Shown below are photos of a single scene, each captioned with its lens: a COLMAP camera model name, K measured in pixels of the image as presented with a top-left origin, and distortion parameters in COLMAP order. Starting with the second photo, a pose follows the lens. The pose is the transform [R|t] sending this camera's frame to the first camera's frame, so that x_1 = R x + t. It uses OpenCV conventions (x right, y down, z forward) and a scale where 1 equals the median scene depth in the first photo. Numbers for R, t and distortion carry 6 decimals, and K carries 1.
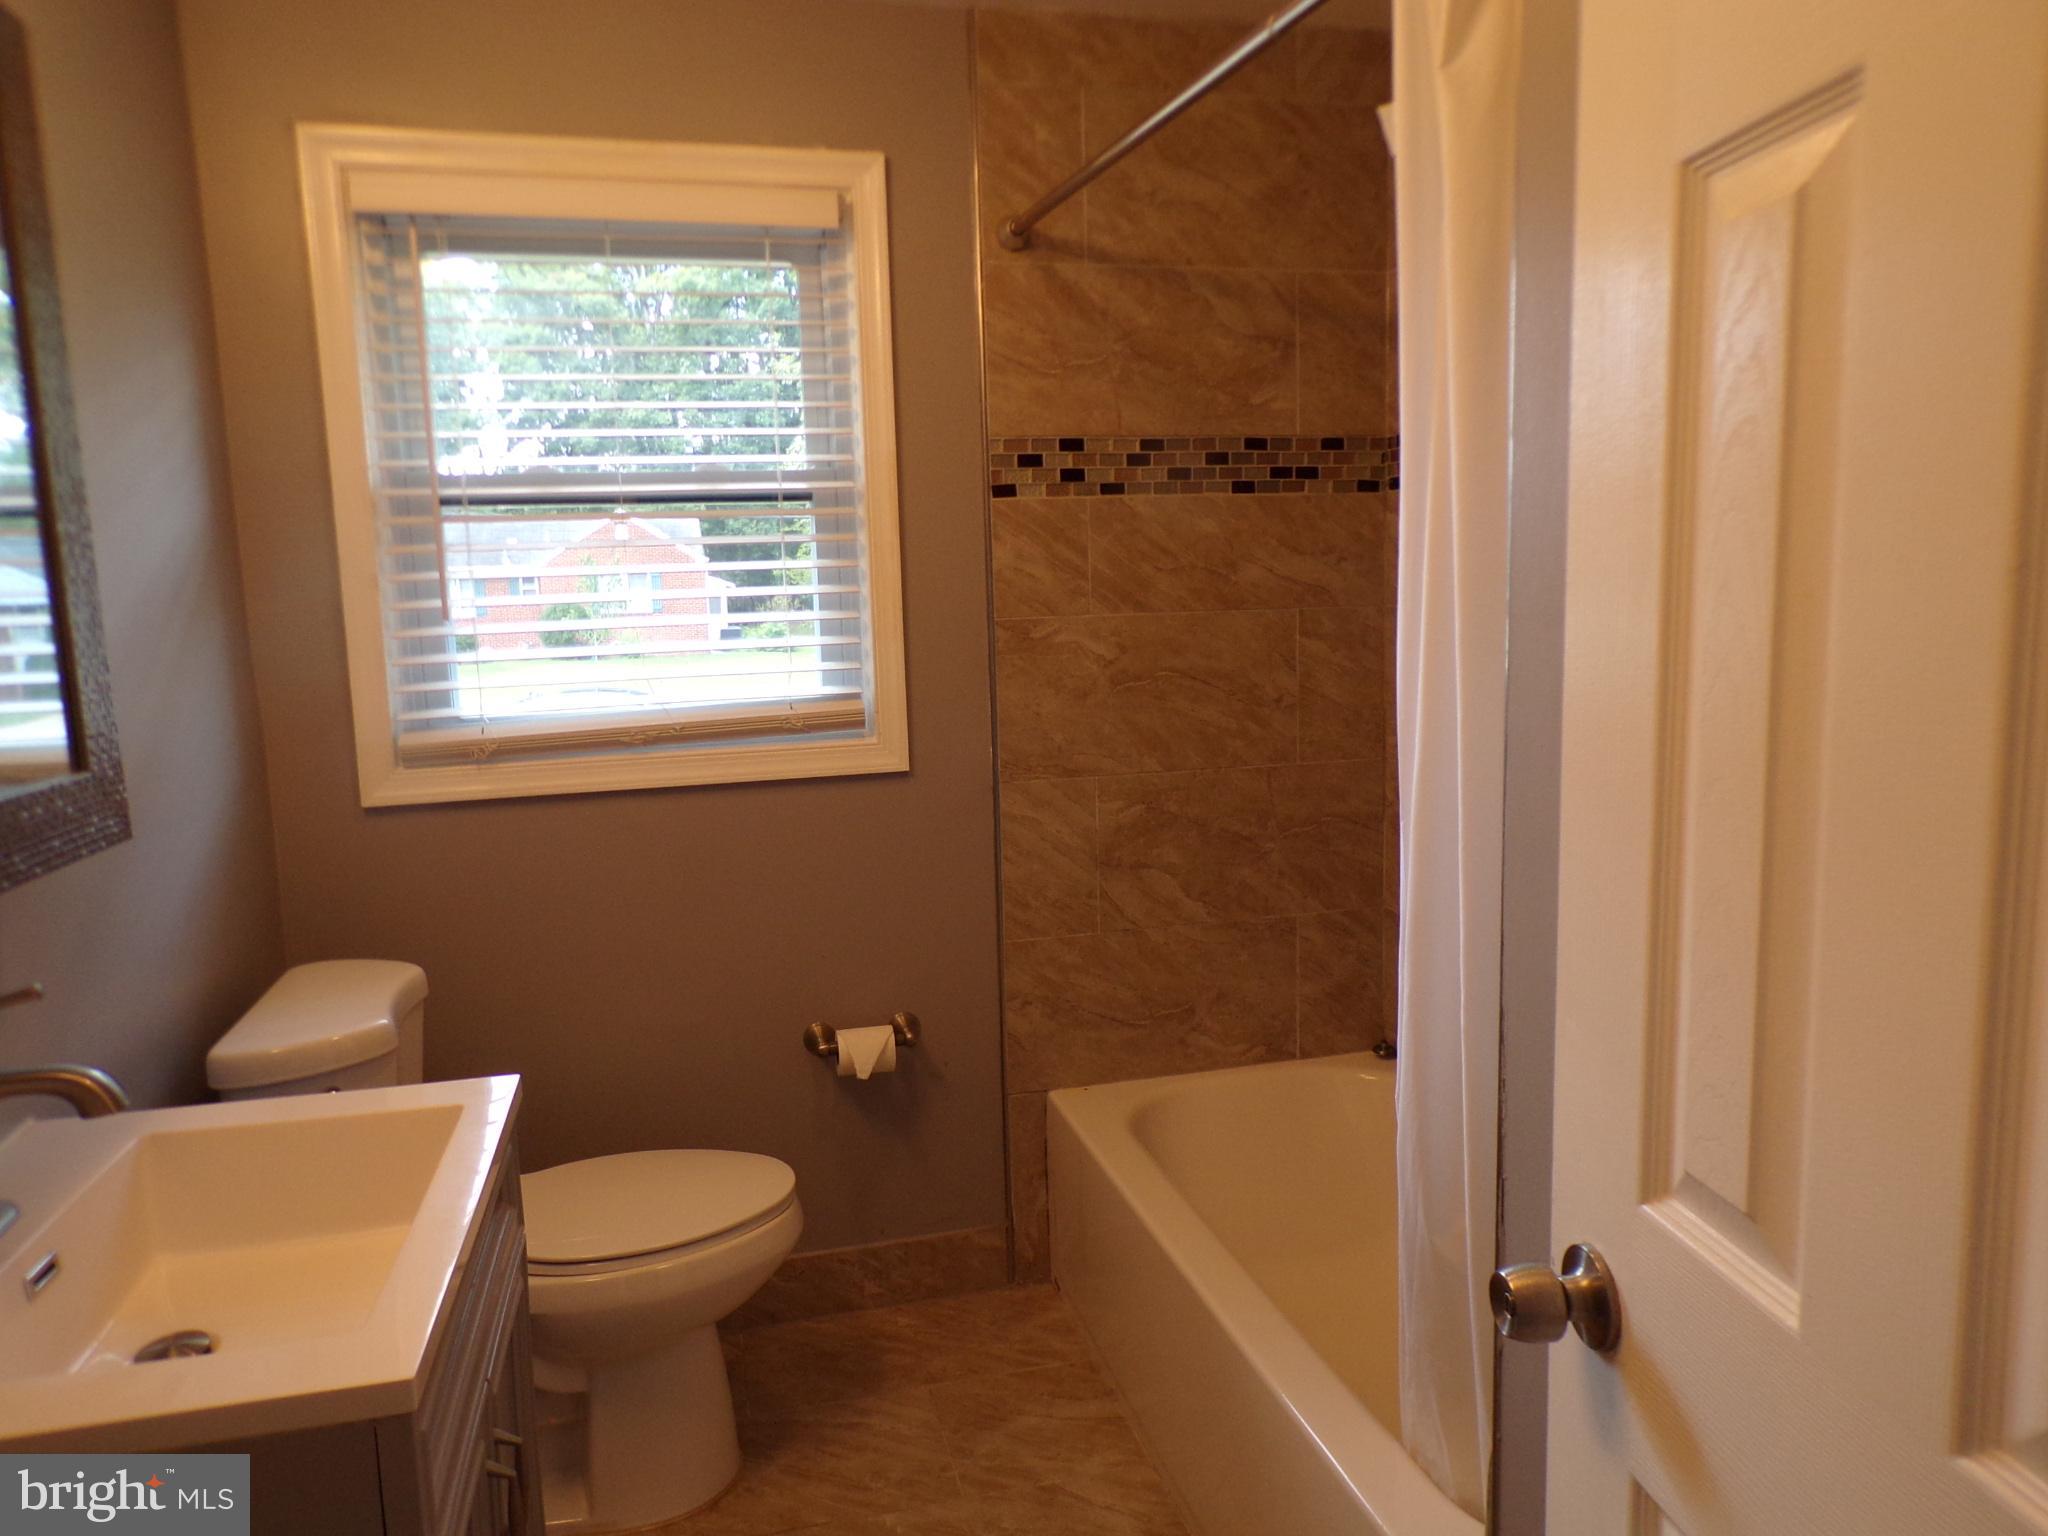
lens RADIAL K [[1389.4, 0, 1016.6], [0, 1389.4, 772.1], [0, 0, 1]] dist [0.001782, 0.004333]
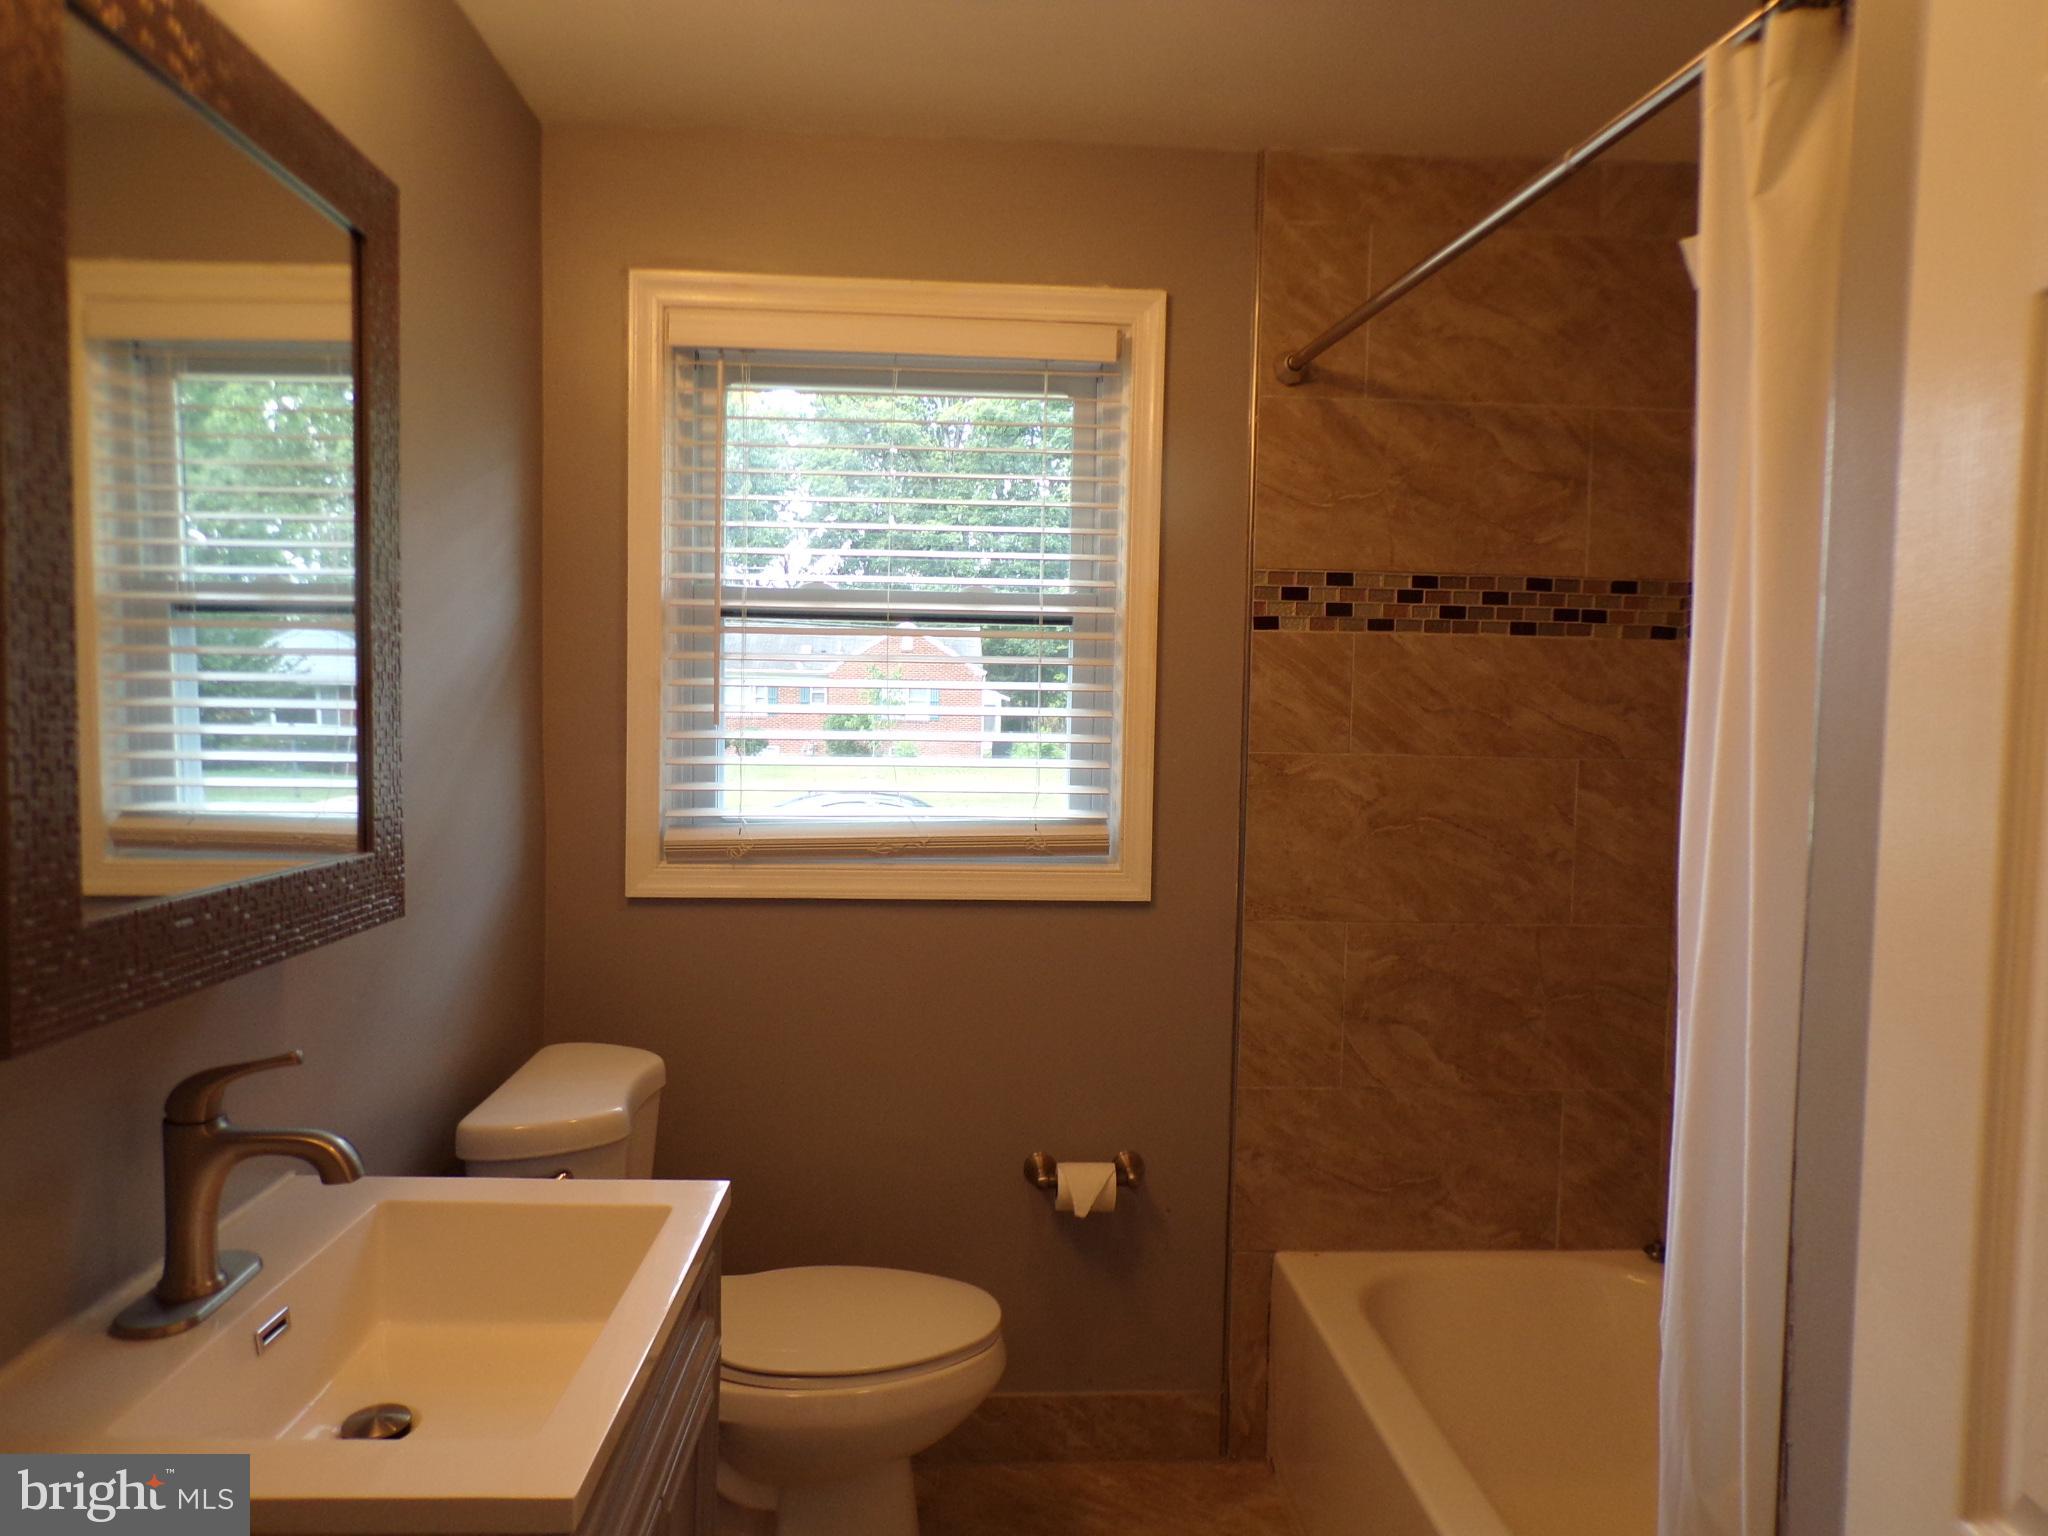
lens RADIAL K [[1387.1, 0, 1020.7], [0, 1387.1, 775.6], [0, 0, 1]] dist [-0.000112, 0.008315]
pose [[0.980493, 0.059865, -0.187213, 0.010946], [-0.075229, 0.994261, -0.076061, -0.007877], [0.181585, 0.088661, 0.979370, 0.019255]]
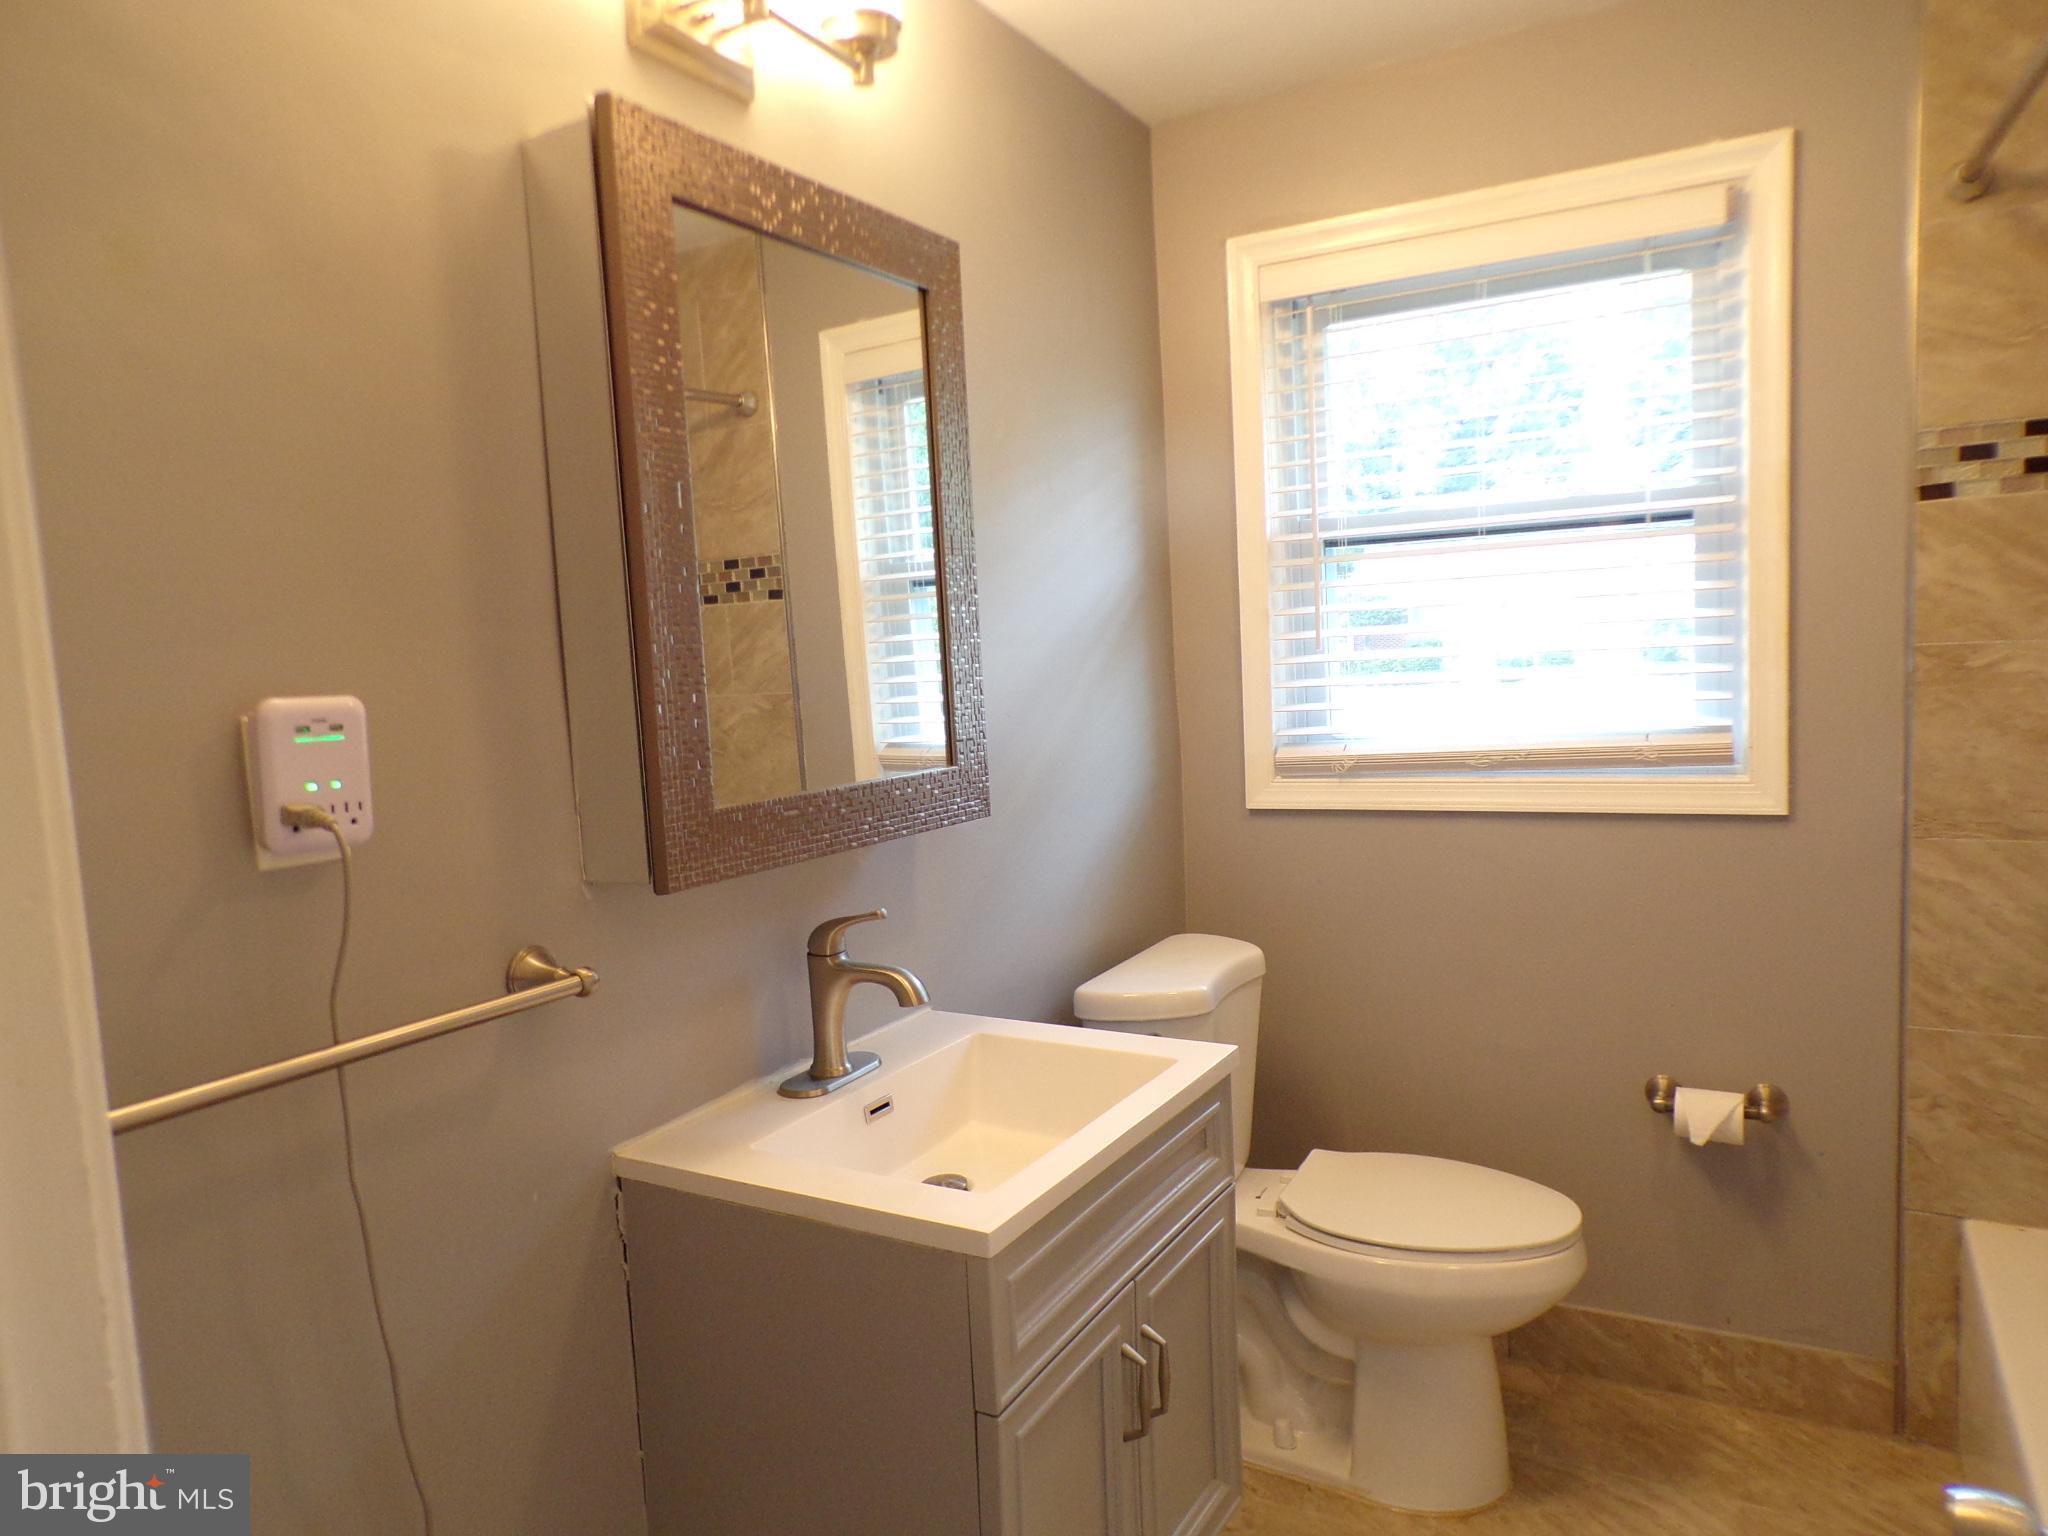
lens RADIAL K [[1387.1, 0, 1020.7], [0, 1387.1, 775.6], [0, 0, 1]] dist [-0.000112, 0.008315]
pose [[0.725332, 0.060069, -0.685774, 0.177699], [-0.065199, 0.997702, 0.018432, -0.010686], [0.685305, 0.031342, 0.727581, 0.015542]]
